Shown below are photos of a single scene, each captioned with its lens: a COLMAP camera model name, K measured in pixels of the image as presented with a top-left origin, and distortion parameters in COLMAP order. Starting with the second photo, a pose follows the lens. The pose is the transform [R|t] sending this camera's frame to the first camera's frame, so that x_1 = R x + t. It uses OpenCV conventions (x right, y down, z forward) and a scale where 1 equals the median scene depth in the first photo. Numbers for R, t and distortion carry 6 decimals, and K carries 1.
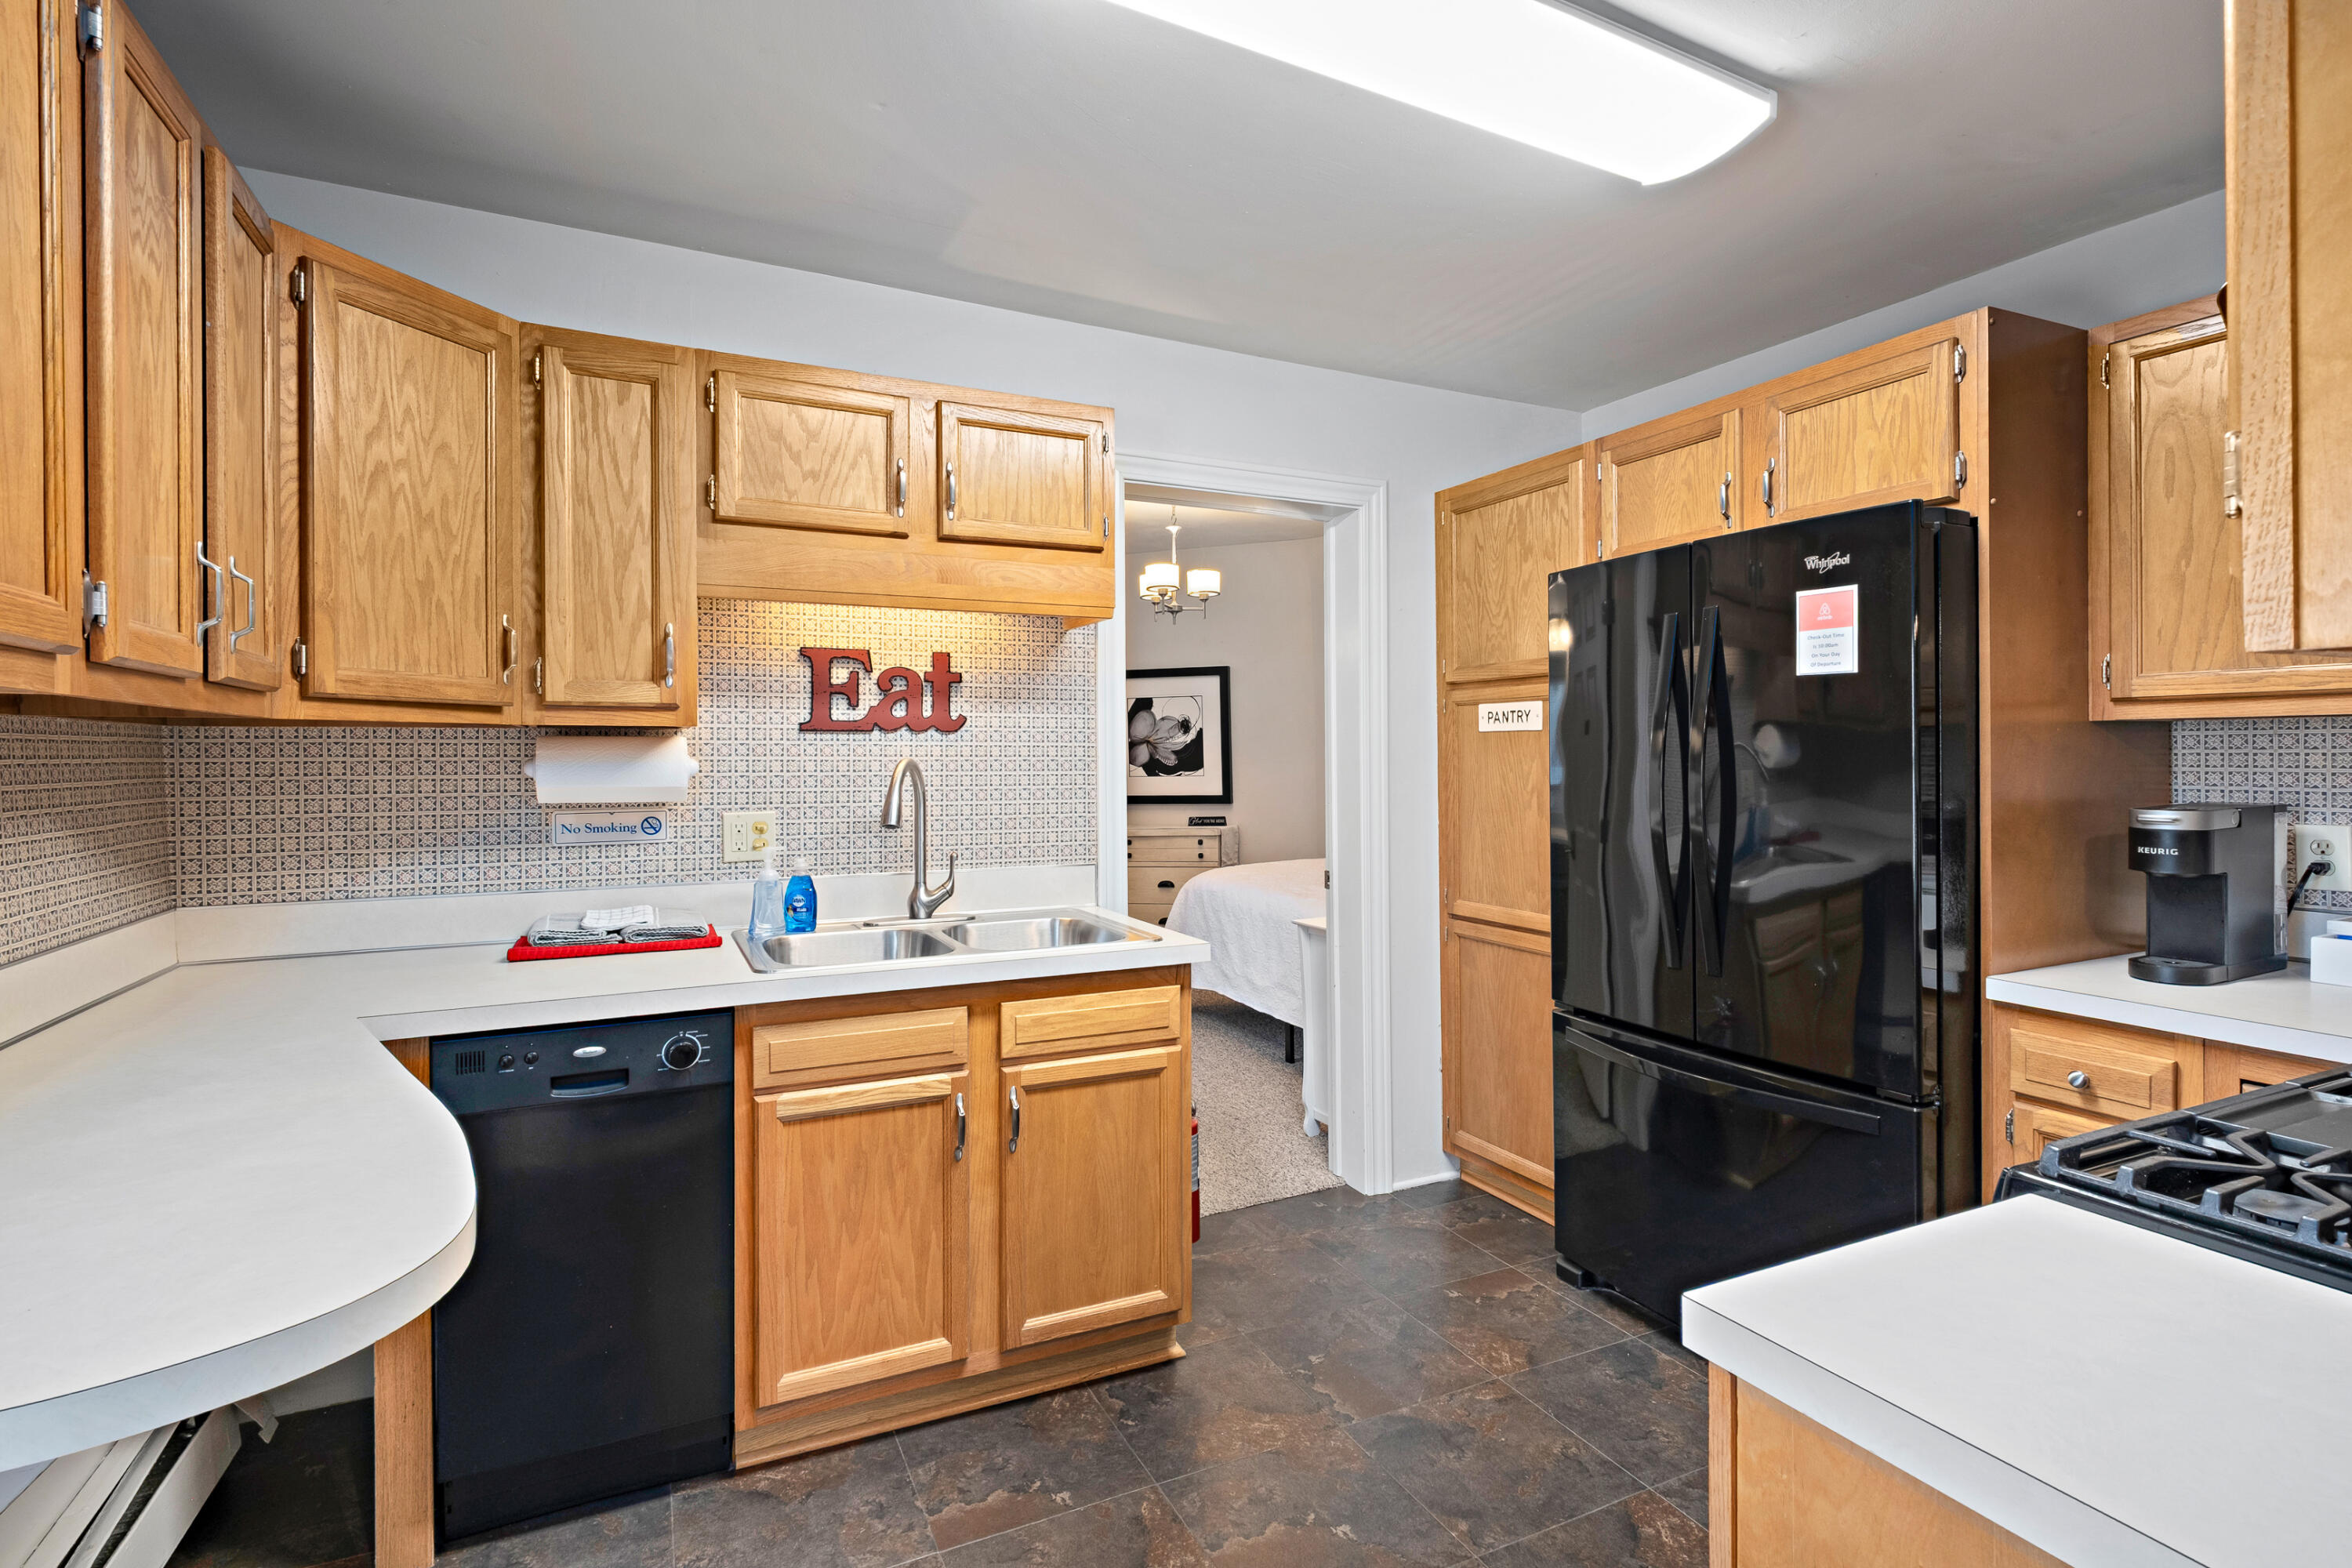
lens RADIAL K [[1118.7, 0, 1176.4], [0, 1118.7, 767.2], [0, 0, 1]] dist [0.002354, -0.000063]
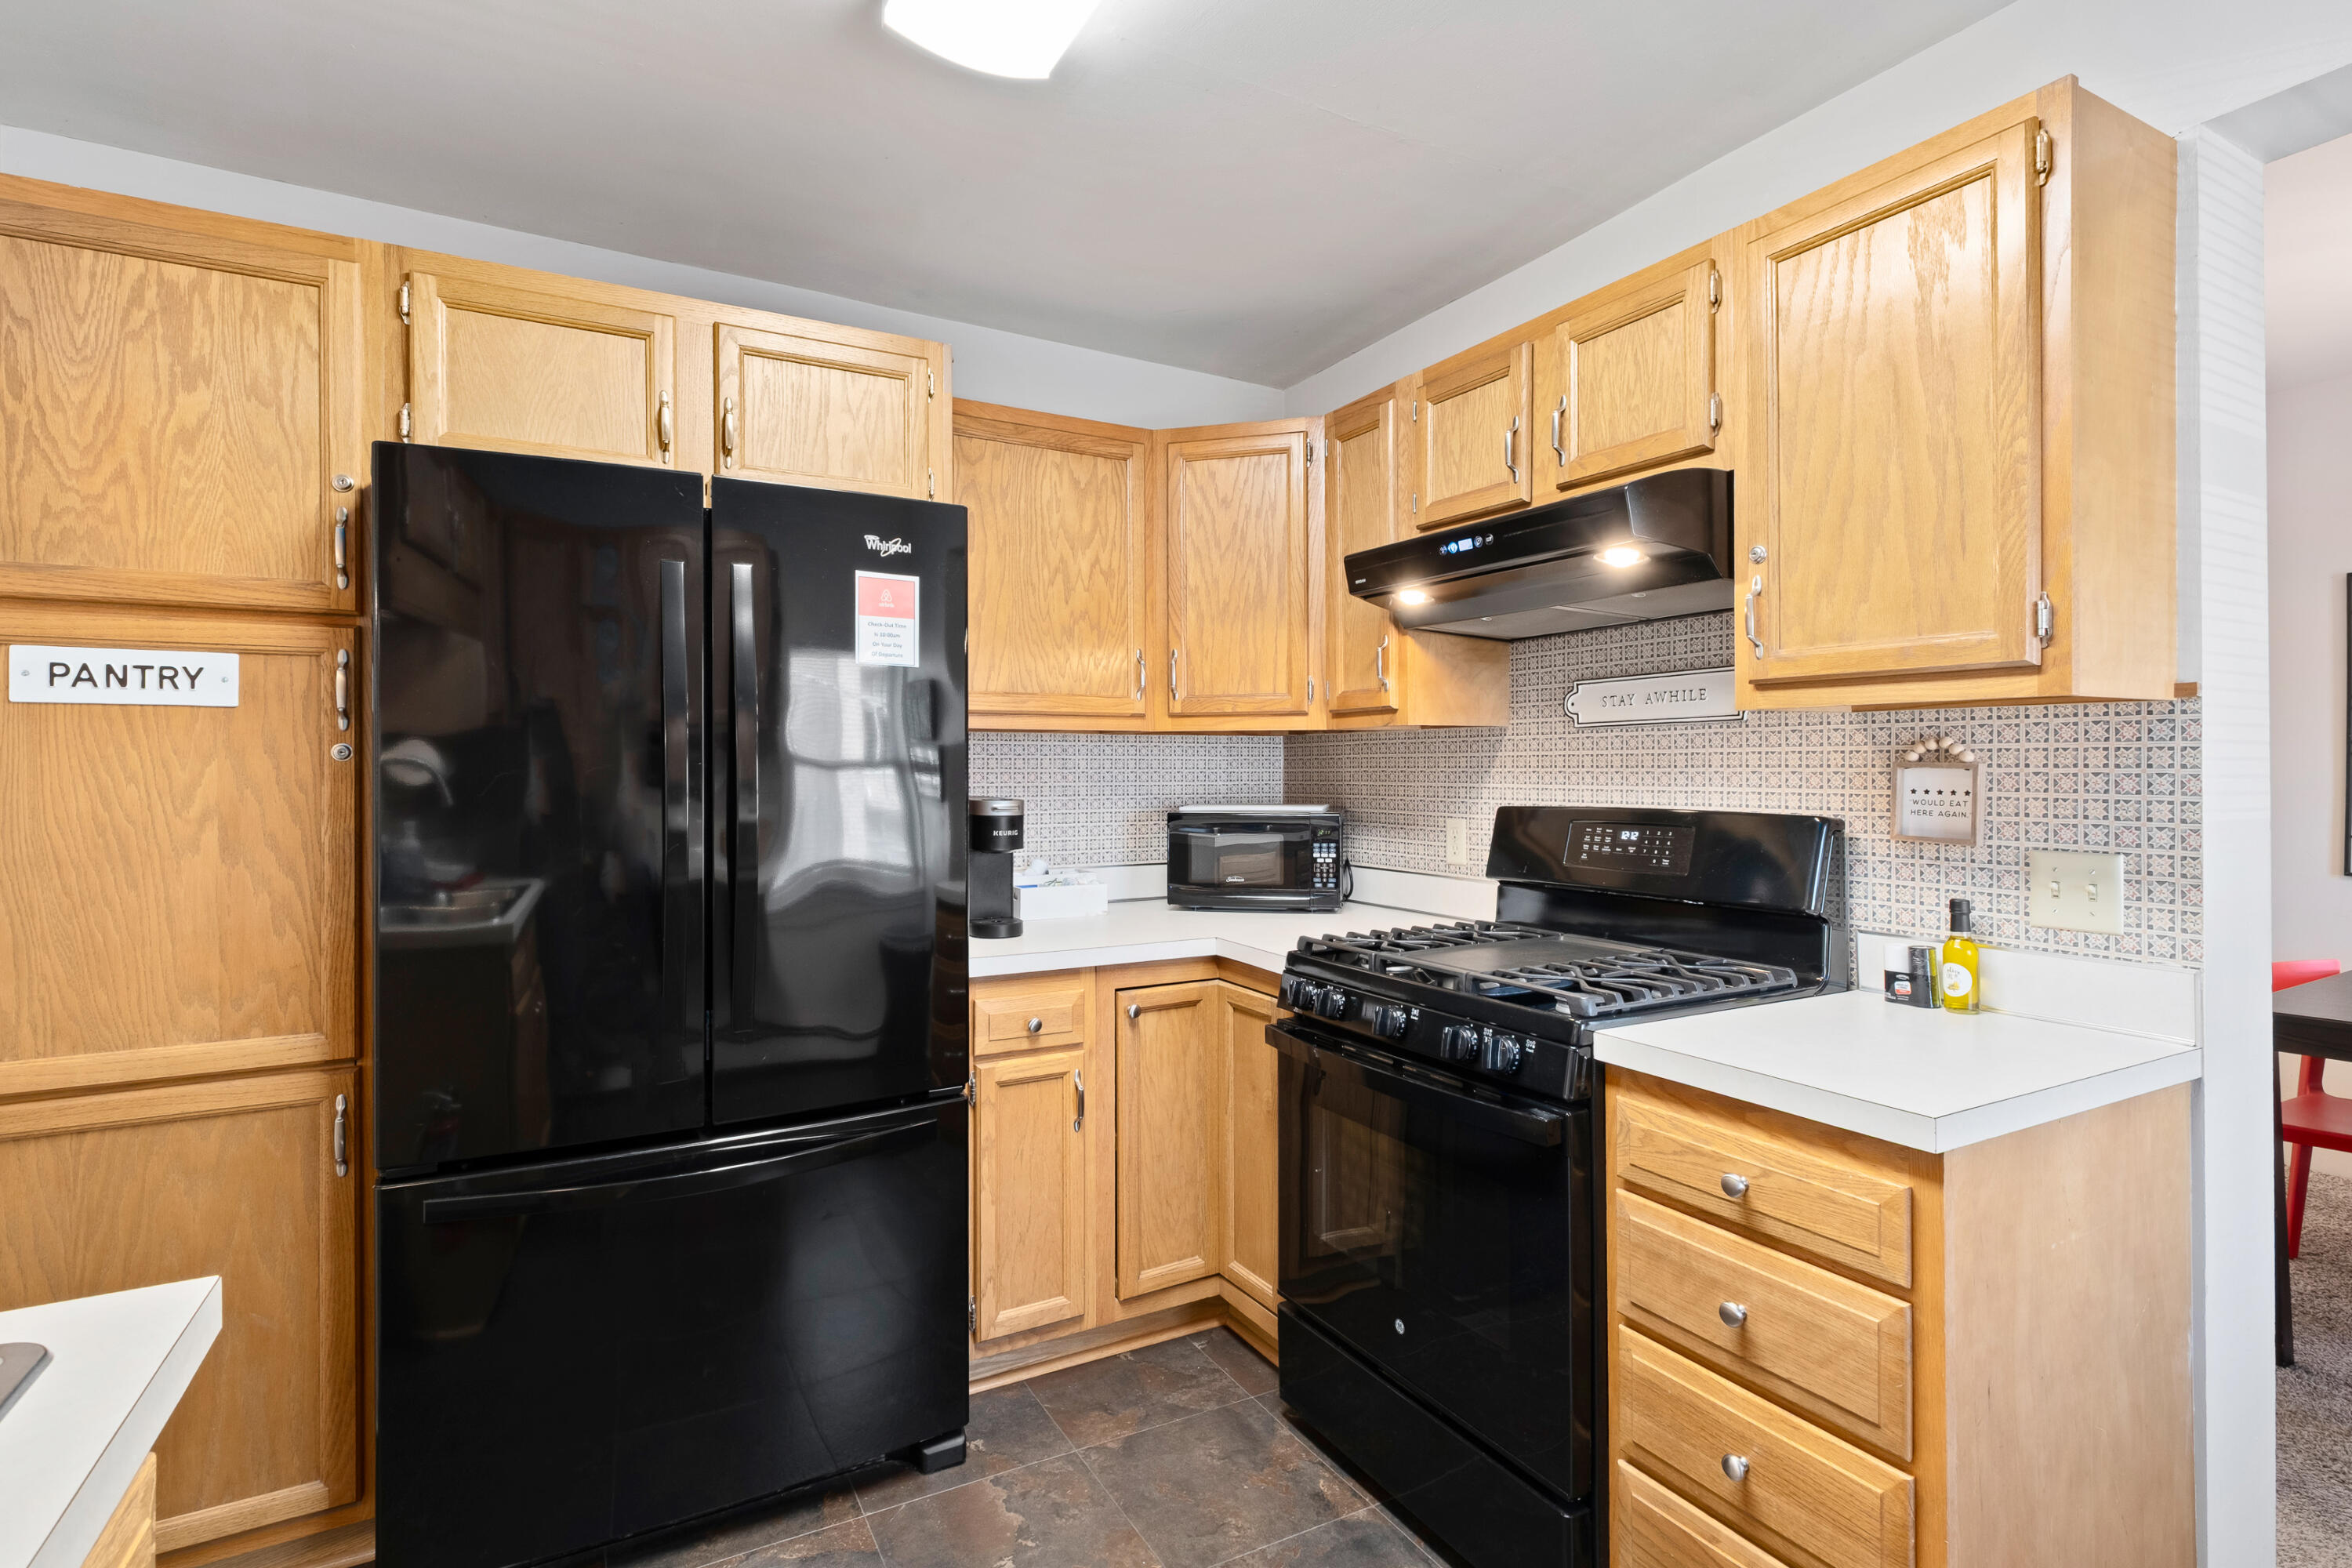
lens RADIAL K [[1118.7, 0, 1169.4], [0, 1118.7, 763.3], [0, 0, 1]] dist [0.002354, -0.000063]
pose [[-0.053113, 0.007918, 0.998557, -0.344194], [0.015074, 0.999861, -0.007127, 0.007880], [-0.998475, 0.014674, -0.053225, 0.778446]]
